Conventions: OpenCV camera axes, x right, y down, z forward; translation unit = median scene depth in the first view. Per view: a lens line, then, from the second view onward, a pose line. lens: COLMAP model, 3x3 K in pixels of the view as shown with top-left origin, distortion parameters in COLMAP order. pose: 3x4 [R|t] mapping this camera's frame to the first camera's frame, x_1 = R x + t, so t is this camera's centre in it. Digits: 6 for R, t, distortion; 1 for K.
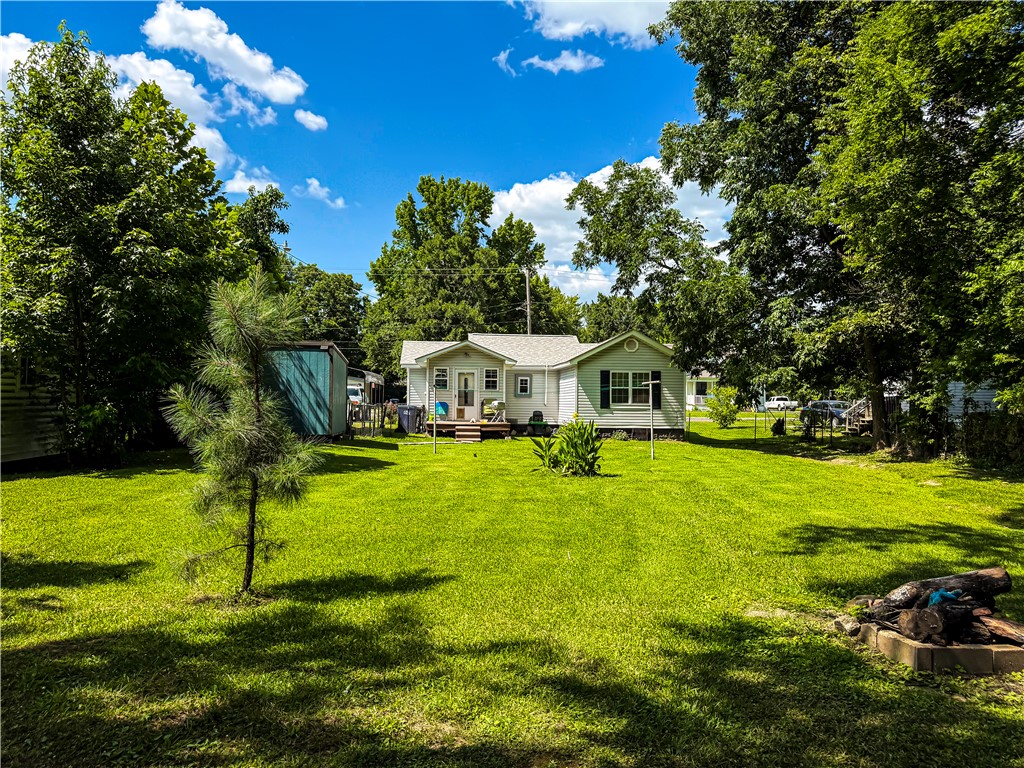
lens RADIAL K [[709.4, 0, 512.0], [0, 709.4, 384.0], [0, 0, 1]] dist [0.036484, -0.044929]
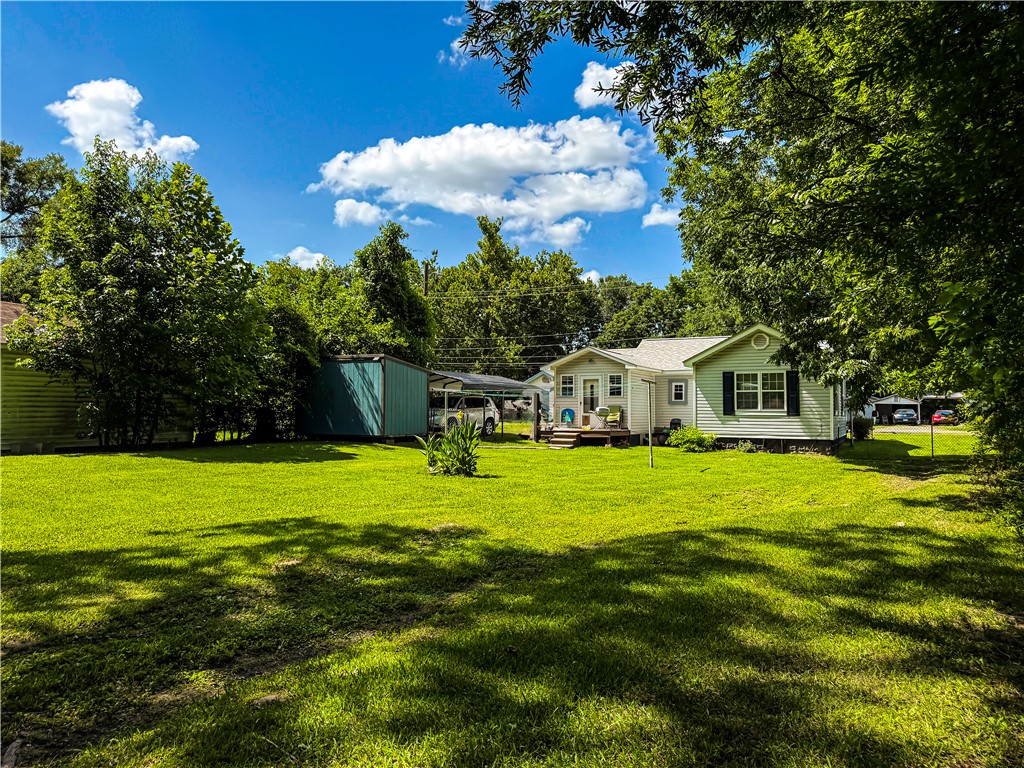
lens RADIAL K [[712.4, 0, 512.0], [0, 712.4, 384.0], [0, 0, 1]] dist [0.000965, 0.000748]
pose [[0.833049, -0.025797, -0.552597, 0.393300], [0.011852, 0.999515, -0.028793, 0.018015], [0.553072, 0.017437, 0.832951, 0.115991]]
